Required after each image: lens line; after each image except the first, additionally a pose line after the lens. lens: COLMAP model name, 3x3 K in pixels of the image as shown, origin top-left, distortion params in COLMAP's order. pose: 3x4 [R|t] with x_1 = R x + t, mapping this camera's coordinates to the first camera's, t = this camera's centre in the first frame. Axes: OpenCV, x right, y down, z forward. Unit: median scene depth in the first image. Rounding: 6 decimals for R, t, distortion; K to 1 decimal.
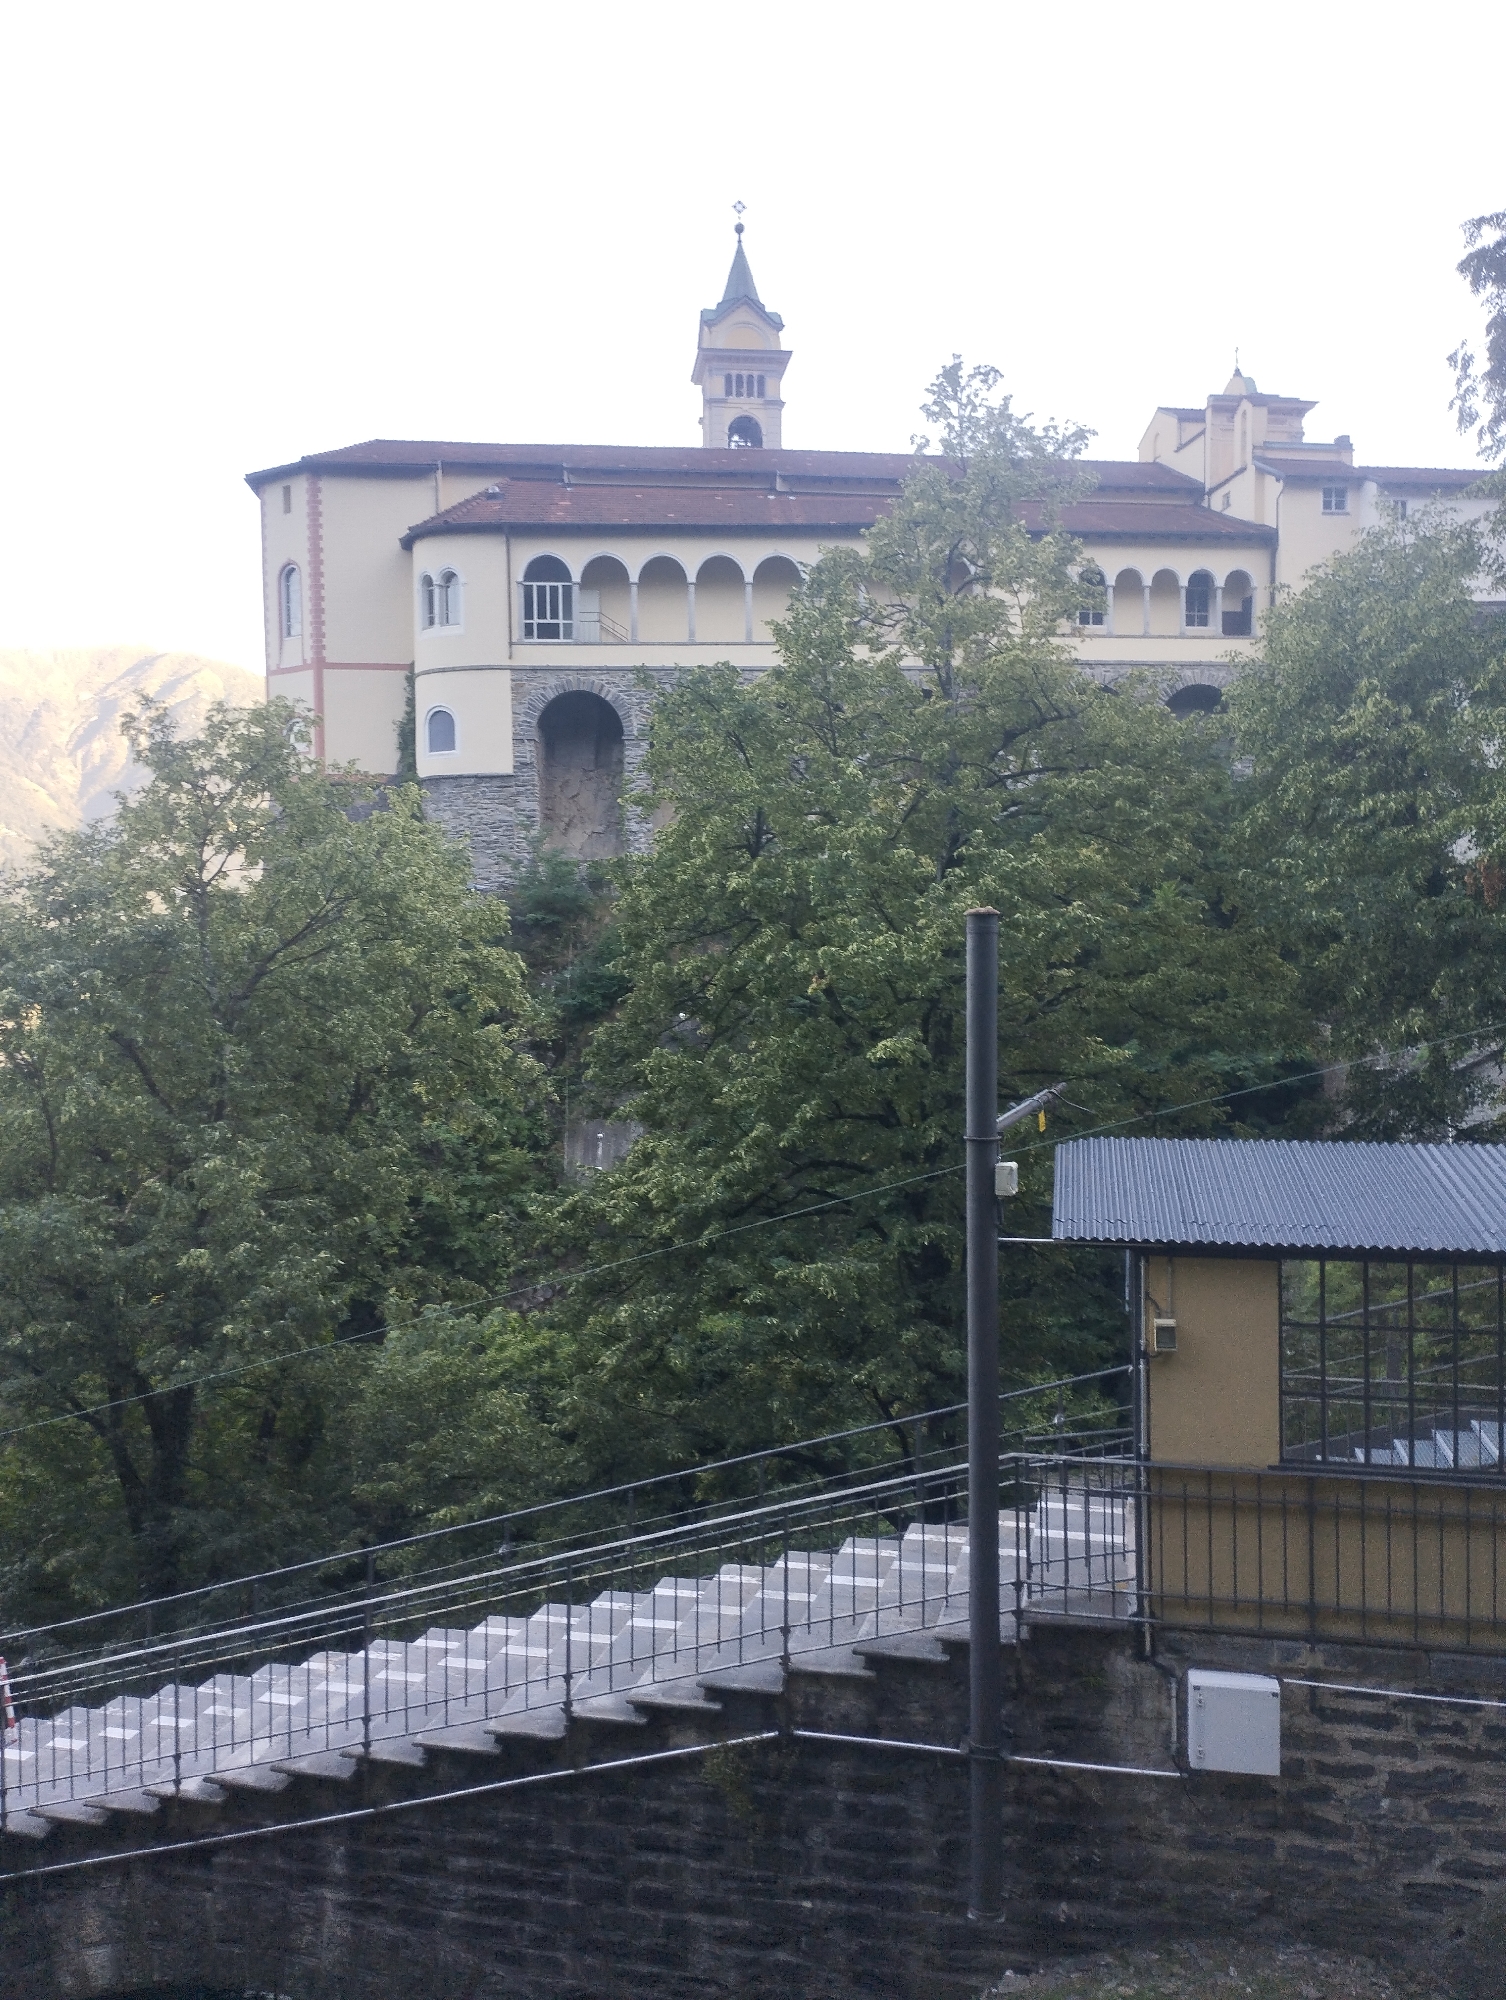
lens RADIAL K [[1672.8, 0, 746.6], [0, 1672.8, 1012.3], [0, 0, 1]] dist [0.070083, -0.000819]
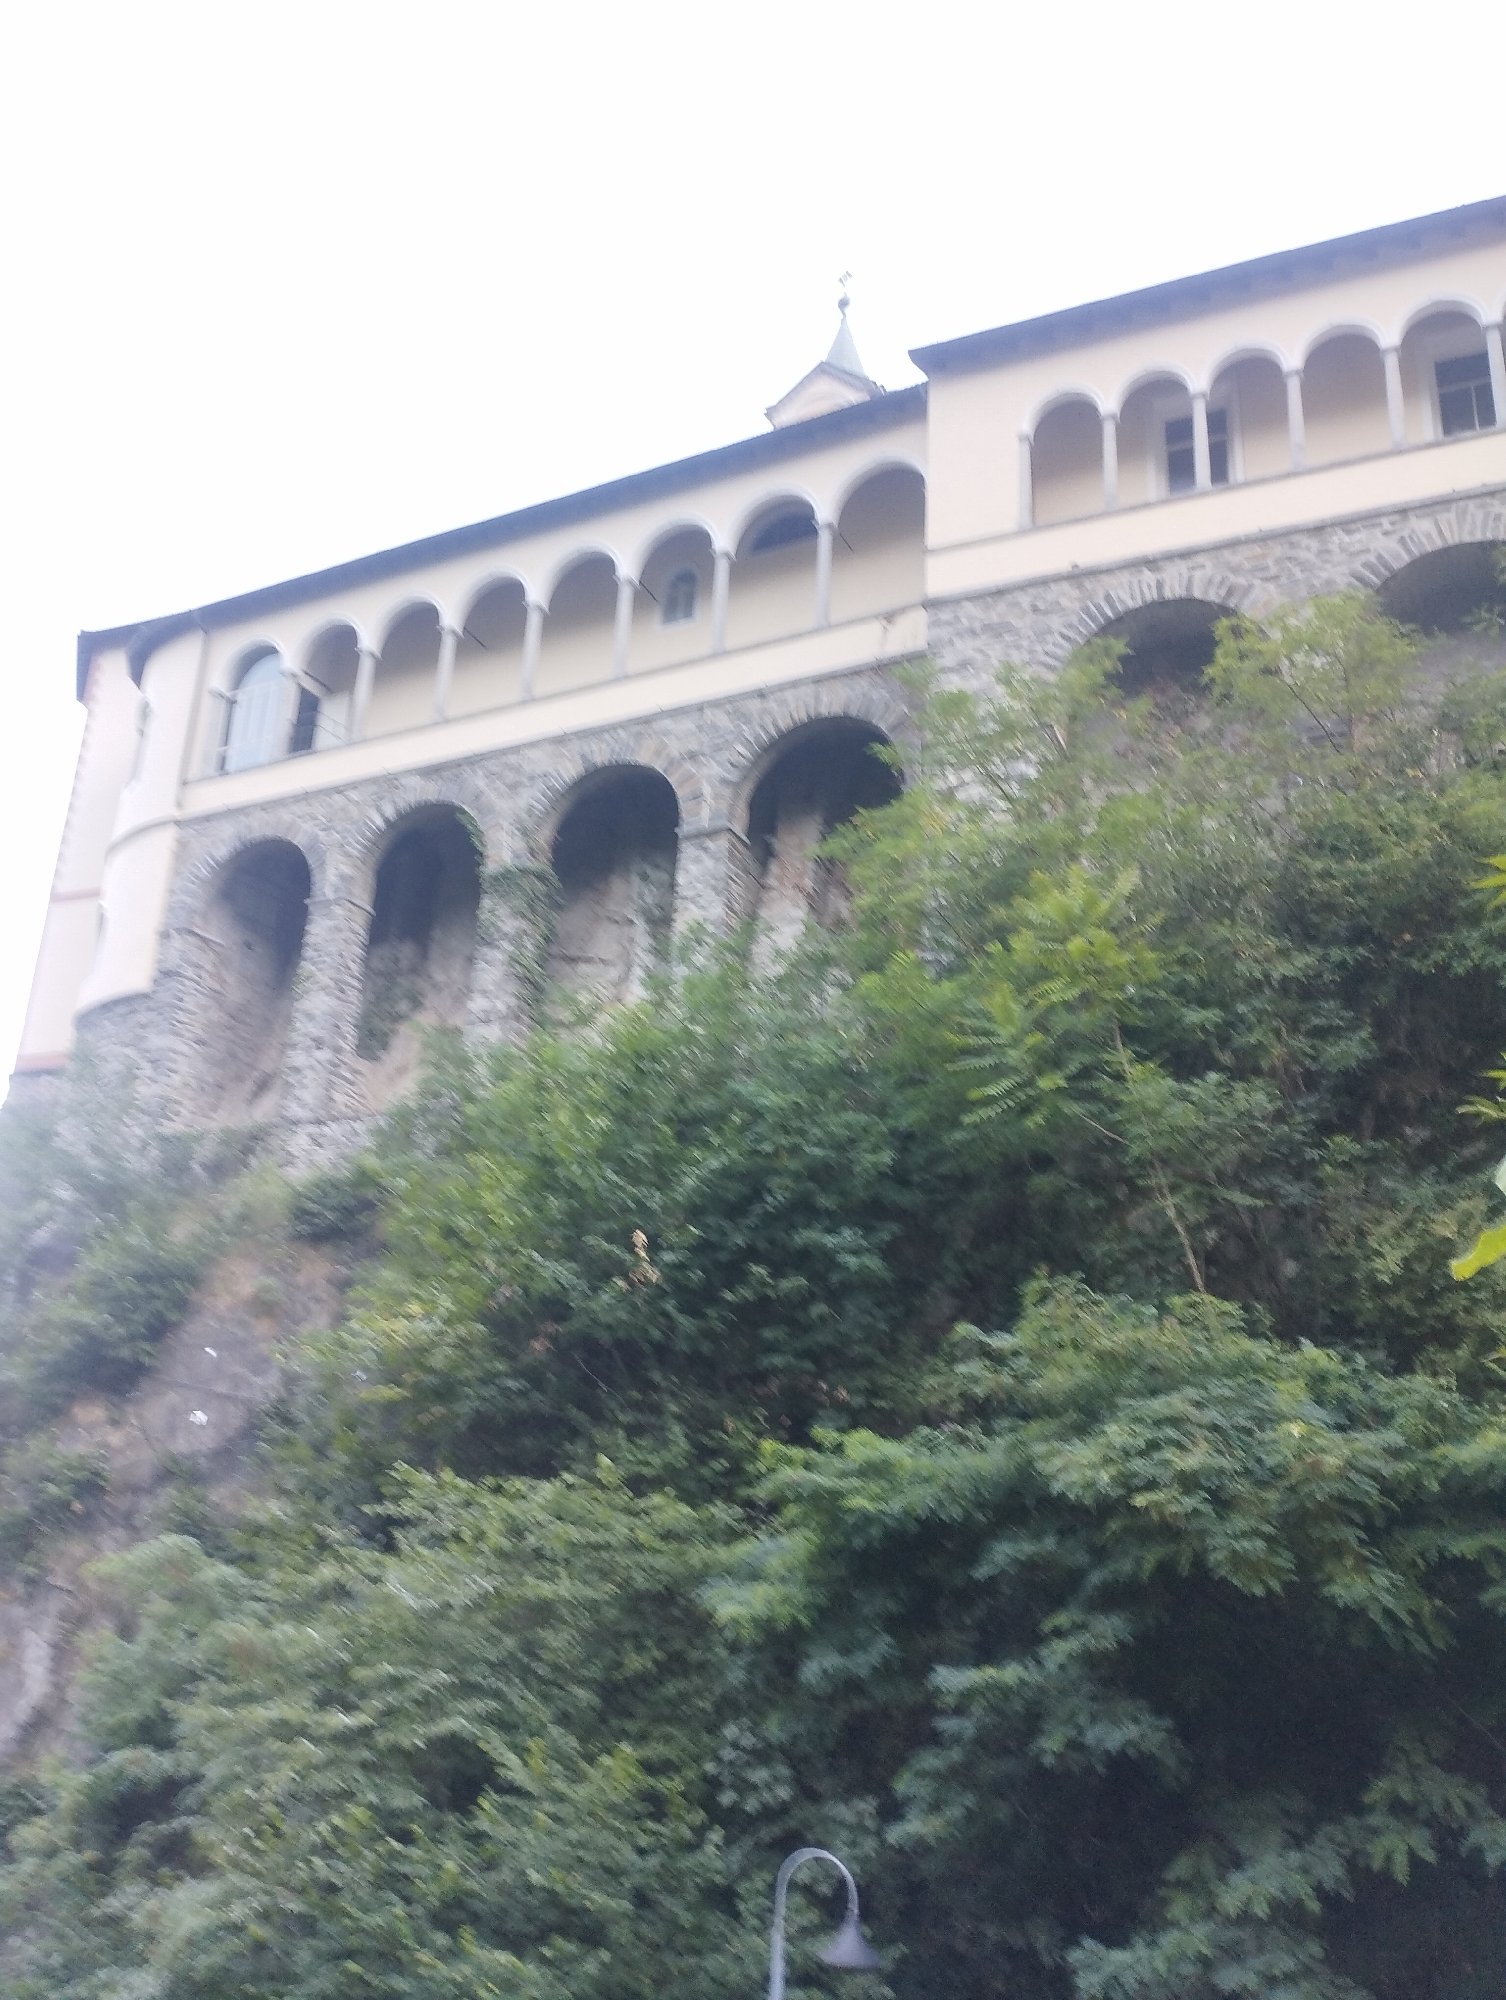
lens RADIAL K [[1672.8, 0, 746.6], [0, 1672.8, 1012.3], [0, 0, 1]] dist [0.070083, -0.000819]
pose [[0.864900, -0.115806, -0.488402, 0.303748], [-0.081921, 0.927407, -0.364972, 0.052222], [0.495214, 0.355675, 0.792628, 0.653821]]
